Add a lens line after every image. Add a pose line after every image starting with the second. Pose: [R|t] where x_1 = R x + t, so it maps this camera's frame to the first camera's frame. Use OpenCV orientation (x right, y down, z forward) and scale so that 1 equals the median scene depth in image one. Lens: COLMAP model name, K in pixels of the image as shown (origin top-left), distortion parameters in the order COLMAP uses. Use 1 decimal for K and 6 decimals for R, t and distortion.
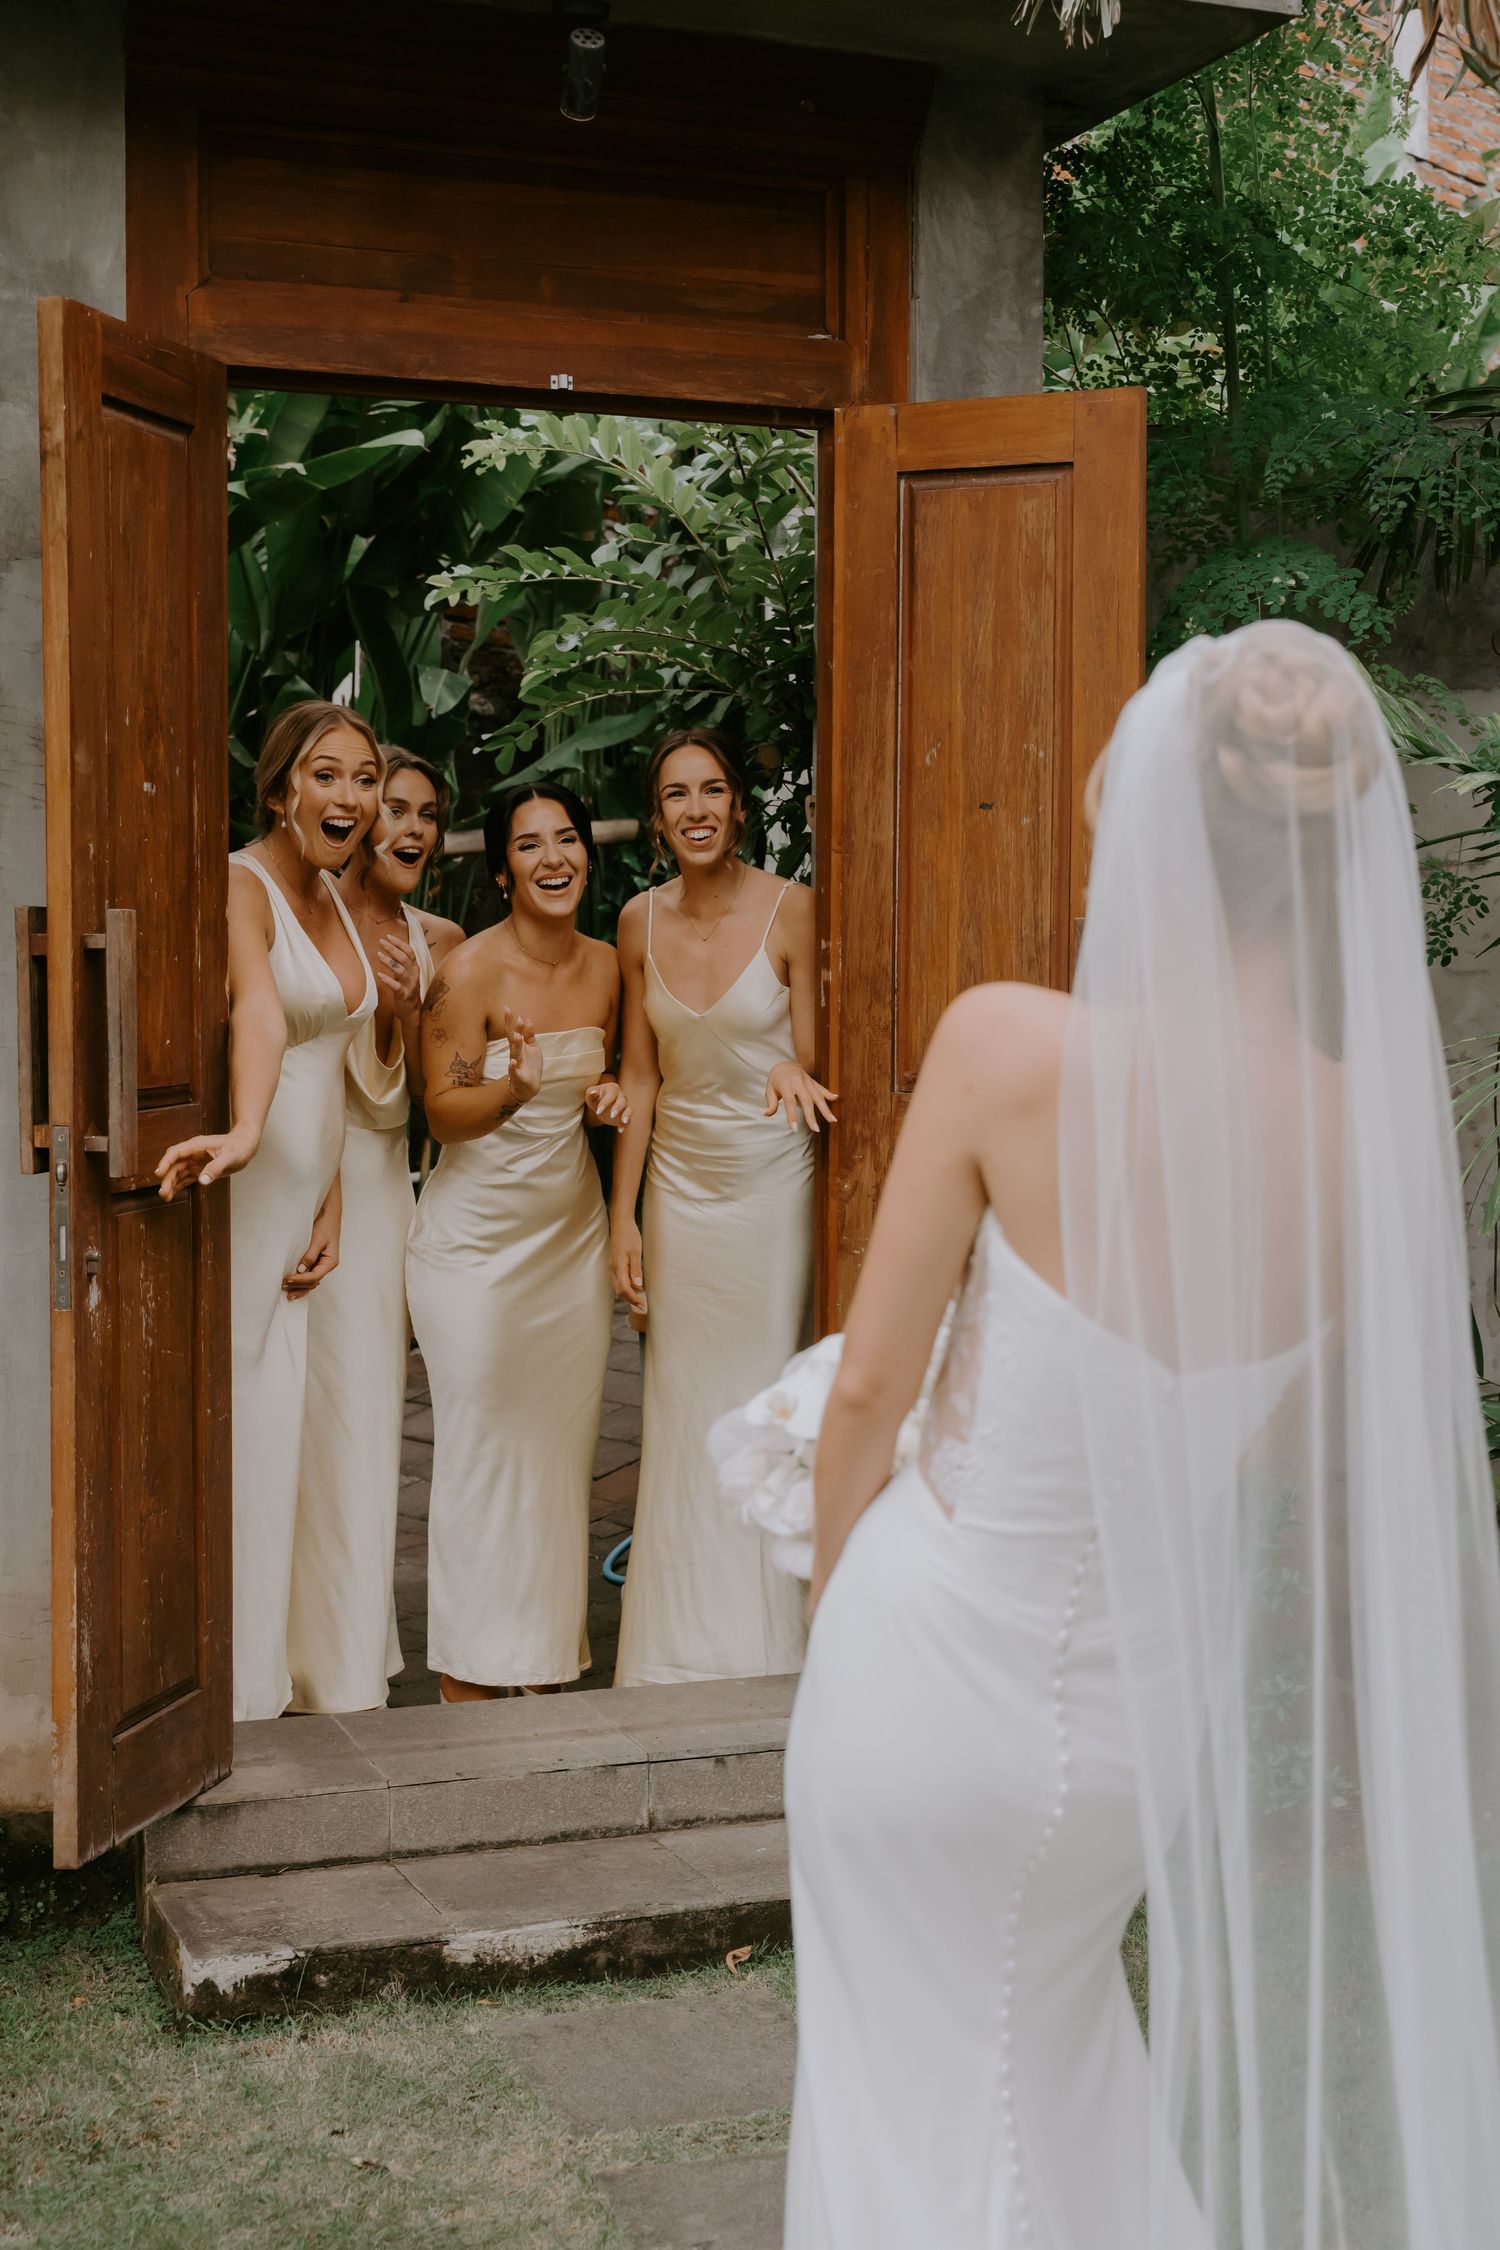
lens RADIAL K [[2970.5, 0, 788.0], [0, 2970.5, 1160.1], [0, 0, 1]] dist [-0.023447, 0.000000]
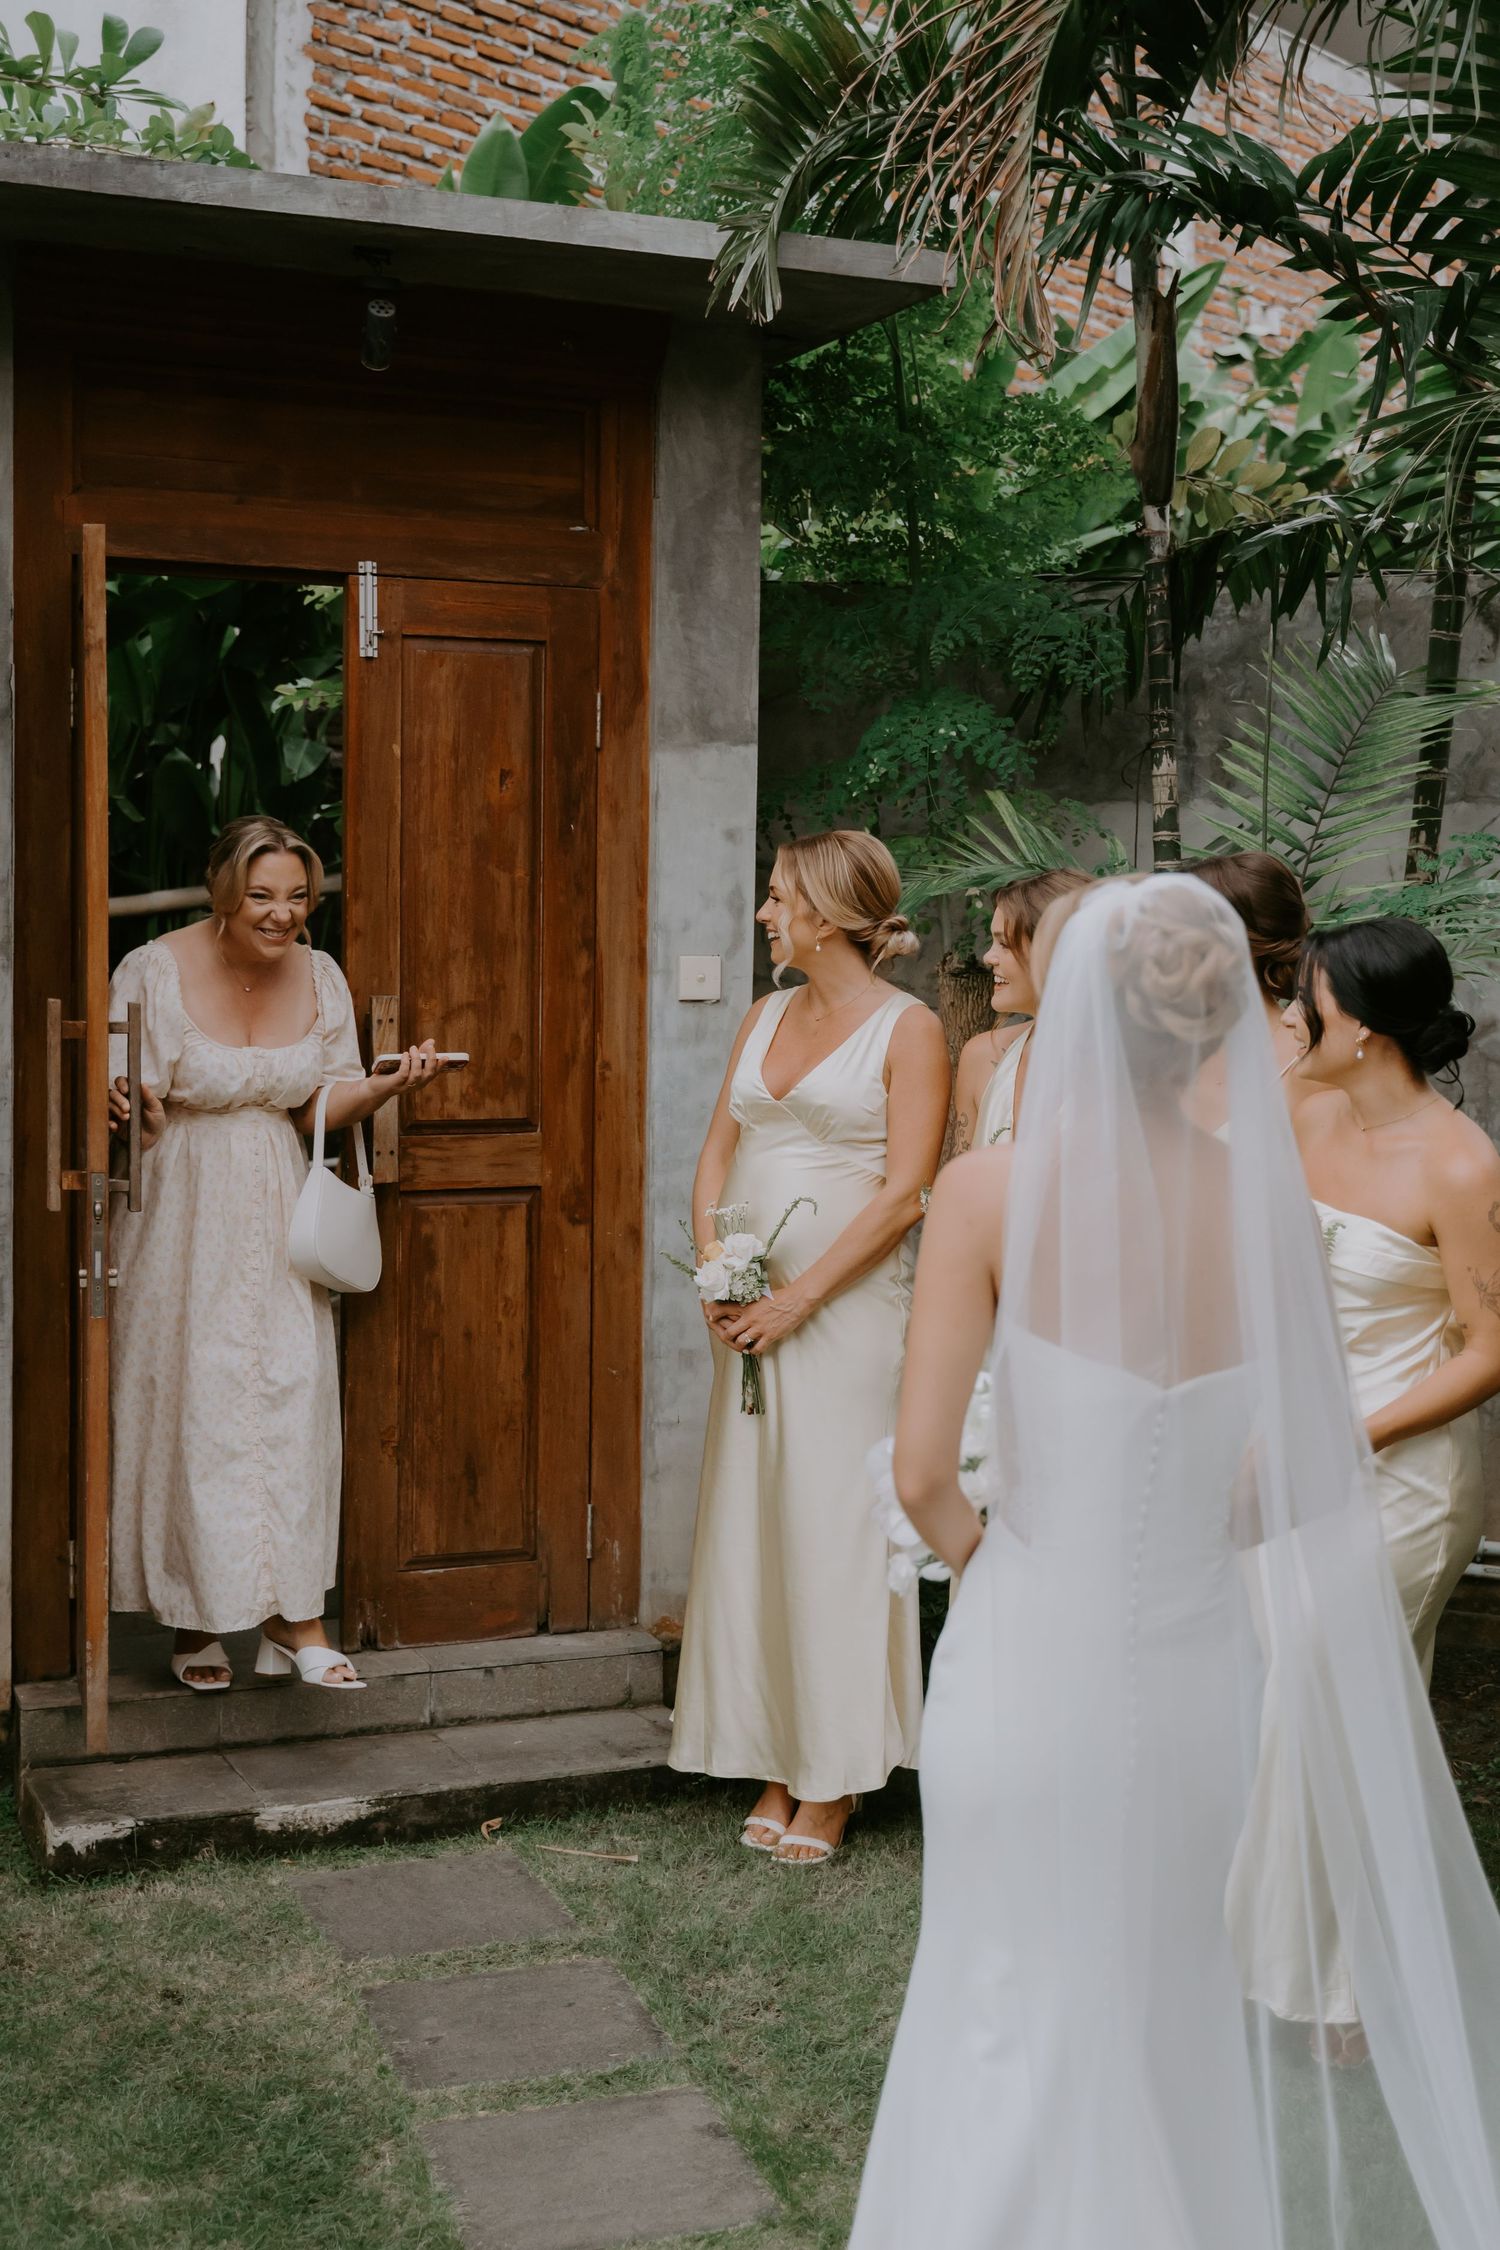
lens RADIAL K [[2716.1, 0, 746.6], [0, 2716.1, 1128.9], [0, 0, 1]] dist [-0.008835, 0.000000]
pose [[0.999474, 0.007776, 0.031490, 0.051083], [-0.007843, 0.999967, 0.001984, -0.030645], [-0.031474, -0.002230, 0.999502, -0.153480]]
